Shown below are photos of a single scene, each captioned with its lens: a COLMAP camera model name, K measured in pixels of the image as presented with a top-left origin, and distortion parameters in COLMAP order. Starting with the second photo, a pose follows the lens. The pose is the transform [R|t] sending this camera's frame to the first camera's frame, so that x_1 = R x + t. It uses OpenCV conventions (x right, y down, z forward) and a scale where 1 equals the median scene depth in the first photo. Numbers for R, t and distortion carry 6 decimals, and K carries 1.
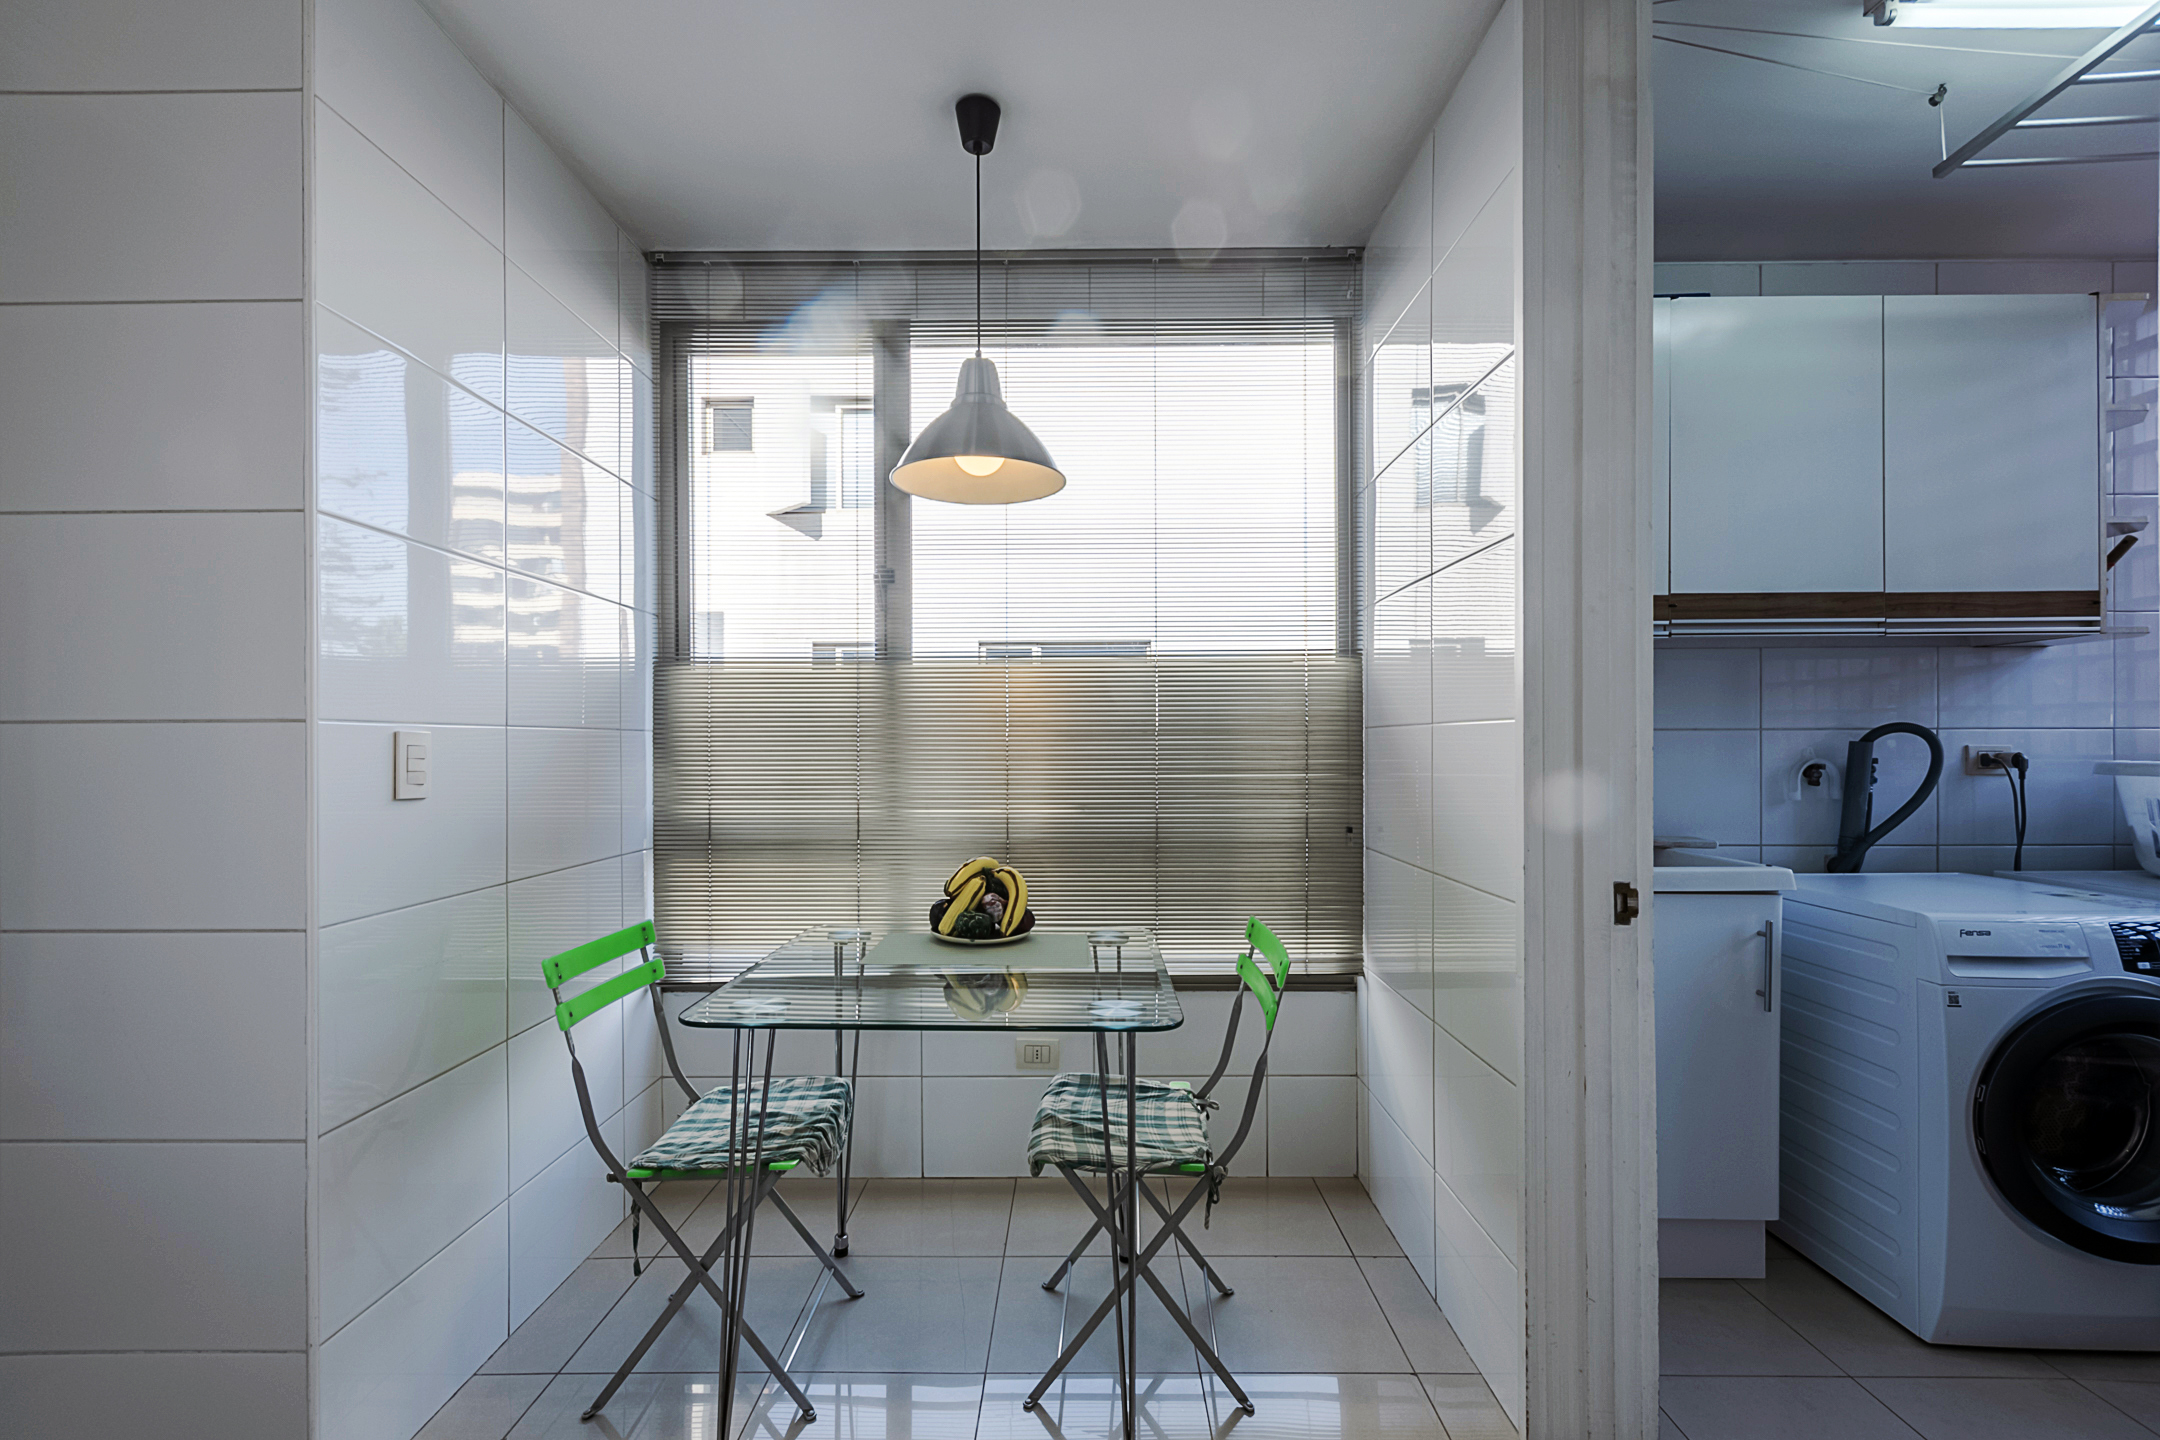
lens RADIAL K [[956.9, 0, 1080.5], [0, 956.9, 746.0], [0, 0, 1]] dist [-0.019650, 0.022997]
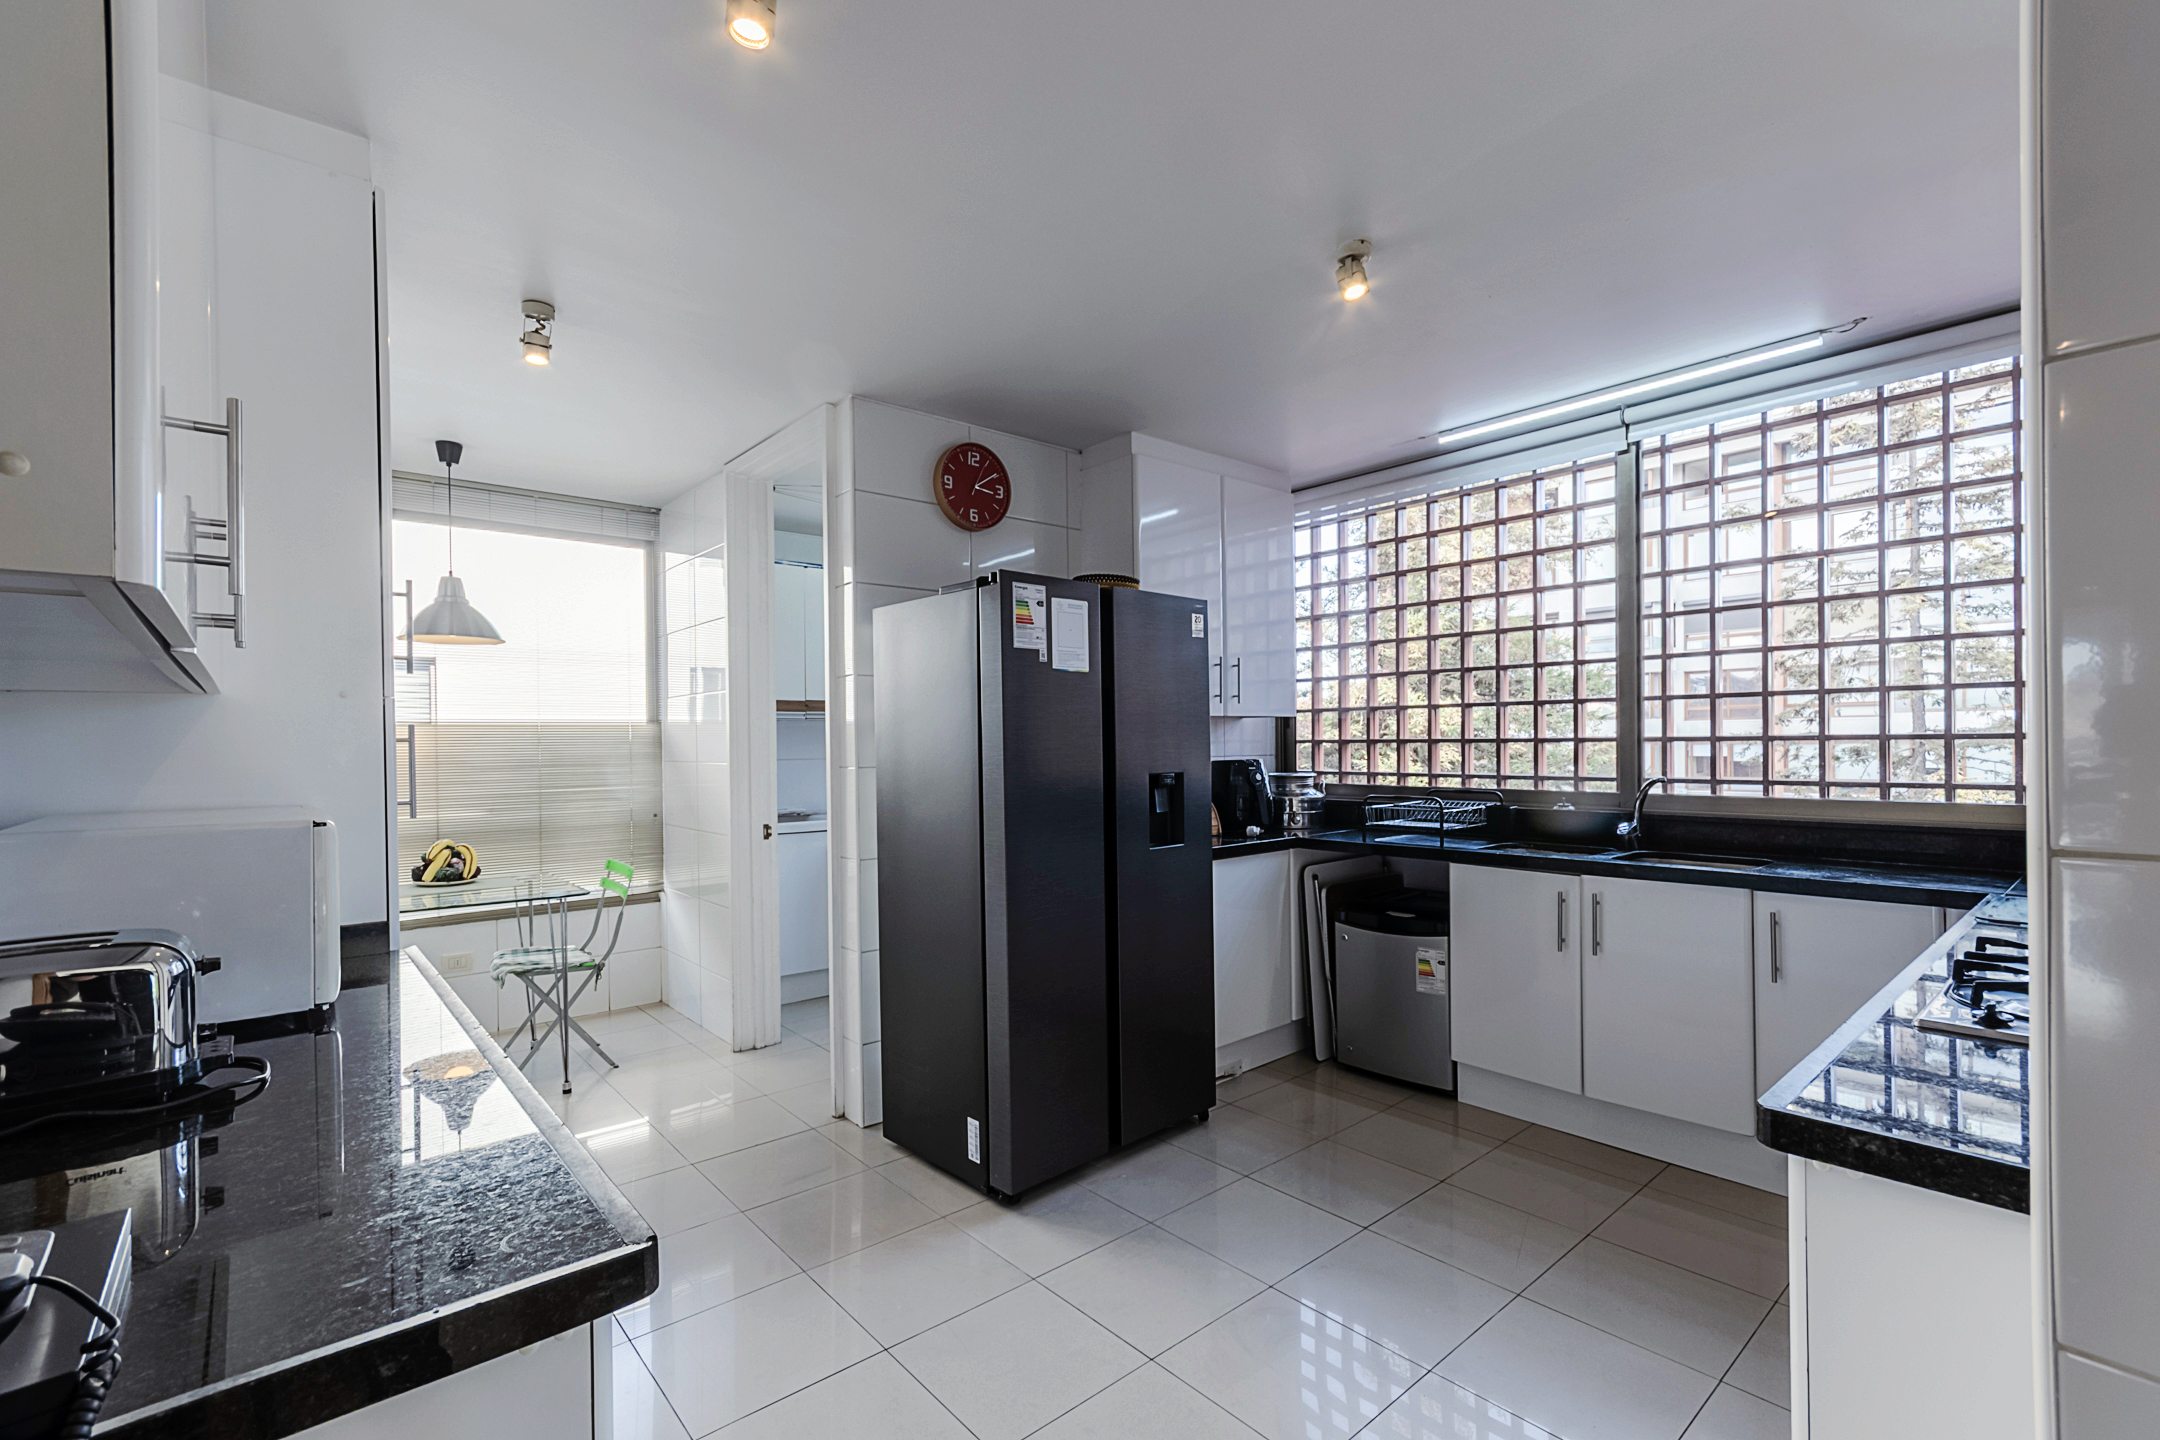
lens RADIAL K [[956.9, 0, 1080.5], [0, 956.9, 746.0], [0, 0, 1]] dist [-0.019650, 0.022997]
pose [[0.759669, -0.013925, 0.650161, -0.347050], [0.010882, 0.999903, 0.008700, -0.061846], [-0.650219, 0.000466, 0.759747, -1.115024]]
